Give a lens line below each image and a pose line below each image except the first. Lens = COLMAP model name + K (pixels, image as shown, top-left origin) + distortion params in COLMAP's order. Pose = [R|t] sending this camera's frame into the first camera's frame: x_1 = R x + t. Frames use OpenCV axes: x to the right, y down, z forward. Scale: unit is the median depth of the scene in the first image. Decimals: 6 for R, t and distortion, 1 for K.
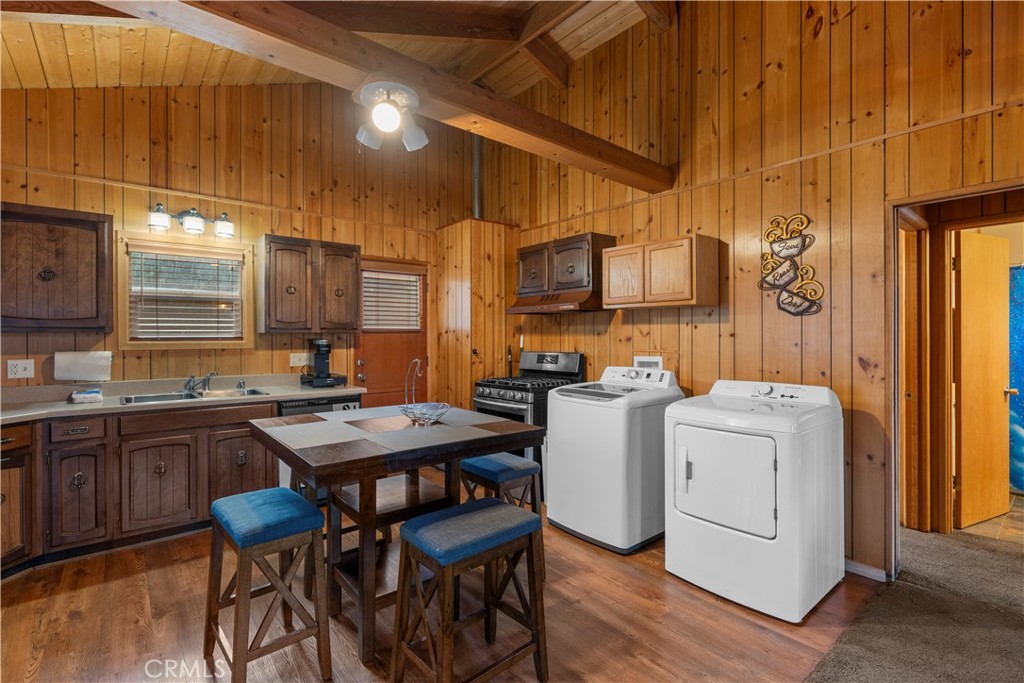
lens RADIAL K [[475.9, 0, 509.0], [0, 475.9, 337.3], [0, 0, 1]] dist [0.000852, -0.000602]
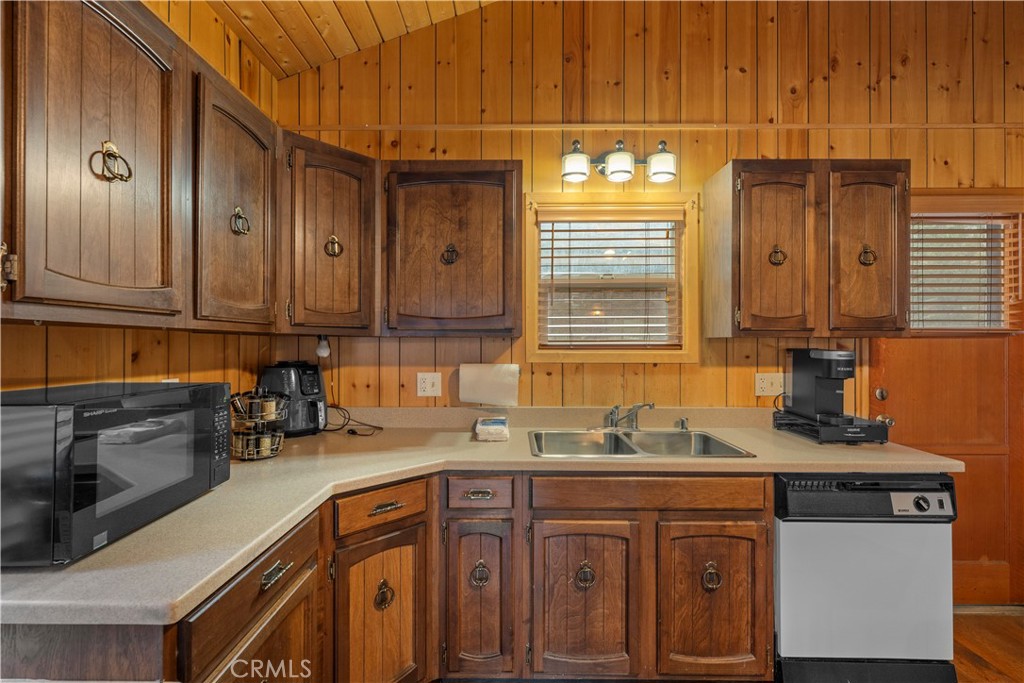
lens RADIAL K [[475.9, 0, 511.2], [0, 475.9, 341.2], [0, 0, 1]] dist [0.000852, -0.000602]
pose [[0.765752, 0.002493, -0.643131, -0.375503], [-0.003901, 0.999992, -0.000768, -0.003620], [0.643124, 0.003097, 0.765756, 0.435336]]
